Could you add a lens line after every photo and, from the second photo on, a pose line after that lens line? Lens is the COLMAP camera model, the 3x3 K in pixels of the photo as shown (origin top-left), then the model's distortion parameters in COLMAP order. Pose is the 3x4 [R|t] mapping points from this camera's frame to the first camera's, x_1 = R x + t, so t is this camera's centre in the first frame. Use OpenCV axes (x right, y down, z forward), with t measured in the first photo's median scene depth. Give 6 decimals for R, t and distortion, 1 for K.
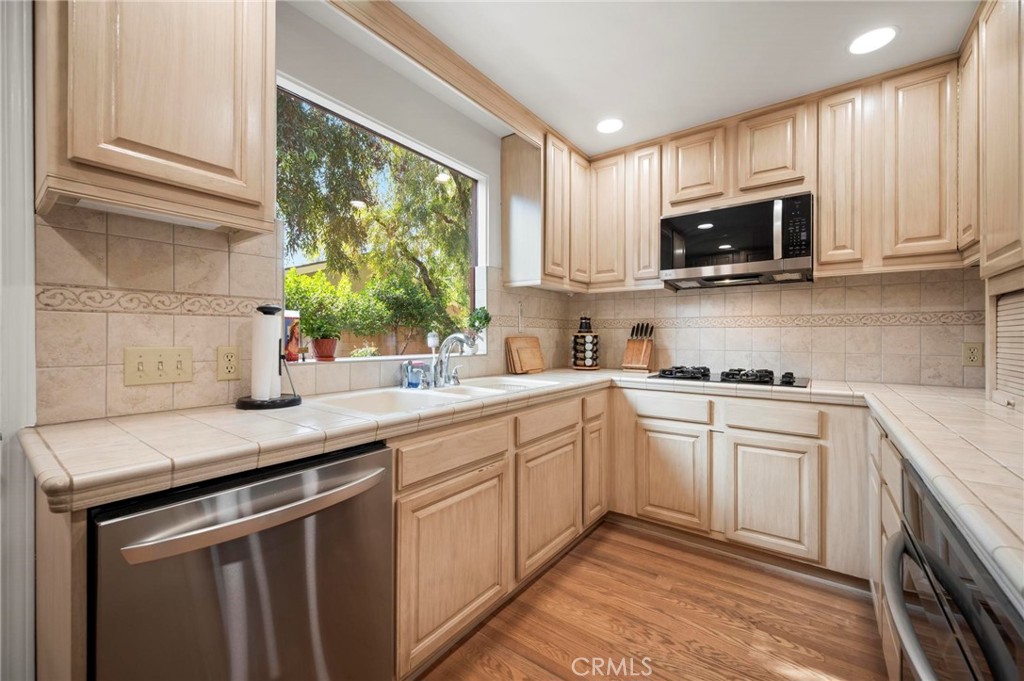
lens RADIAL K [[411.2, 0, 507.1], [0, 411.2, 342.7], [0, 0, 1]] dist [-0.008951, 0.000476]
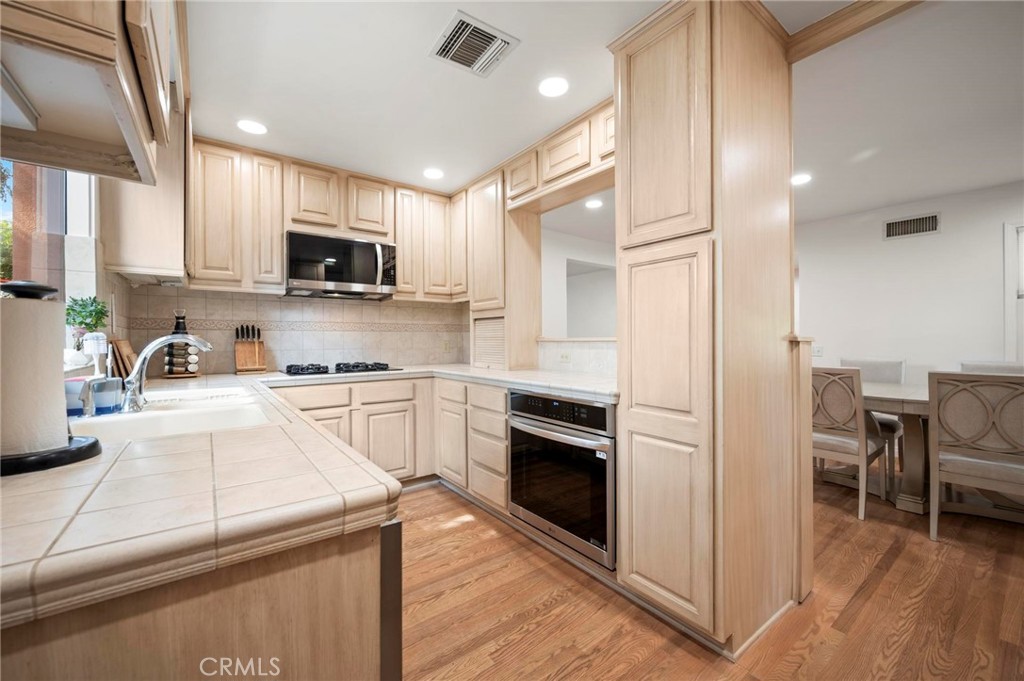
lens RADIAL K [[411.2, 0, 520.5], [0, 411.2, 345.3], [0, 0, 1]] dist [-0.008951, 0.000476]
pose [[0.252061, -0.018673, 0.967531, -0.630154], [0.018513, 0.999724, 0.014471, -0.000621], [-0.967534, 0.014264, 0.252337, 0.141829]]
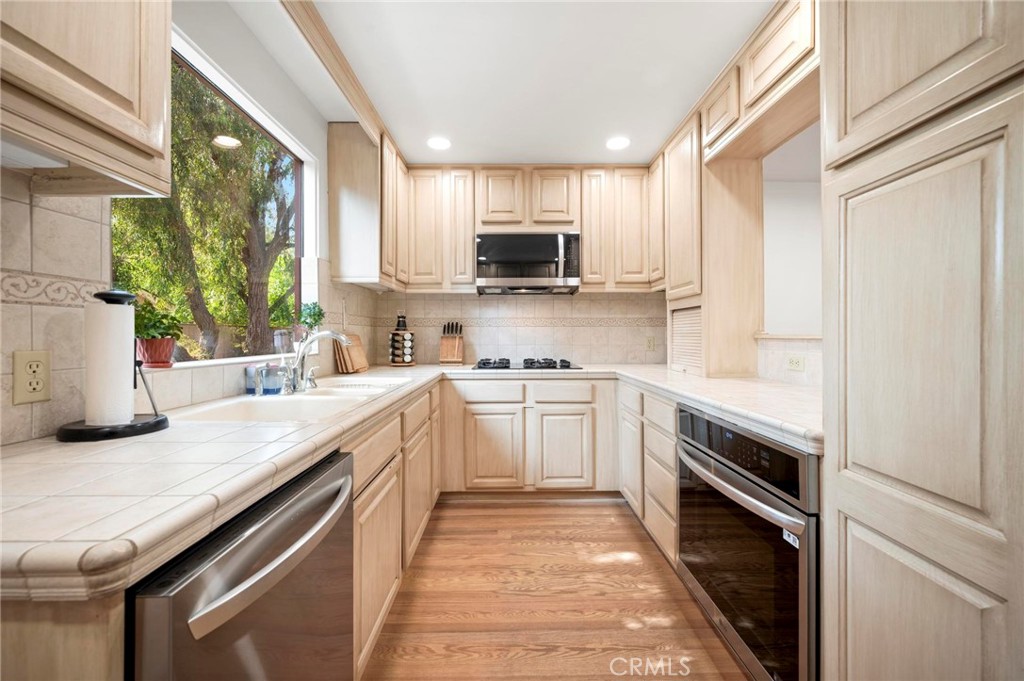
lens RADIAL K [[411.2, 0, 507.4], [0, 411.2, 340.2], [0, 0, 1]] dist [-0.008951, 0.000476]
pose [[0.789355, -0.012142, 0.613817, -0.329597], [0.012670, 0.999914, 0.003486, -0.000047], [-0.613806, 0.005025, 0.789441, 0.019911]]
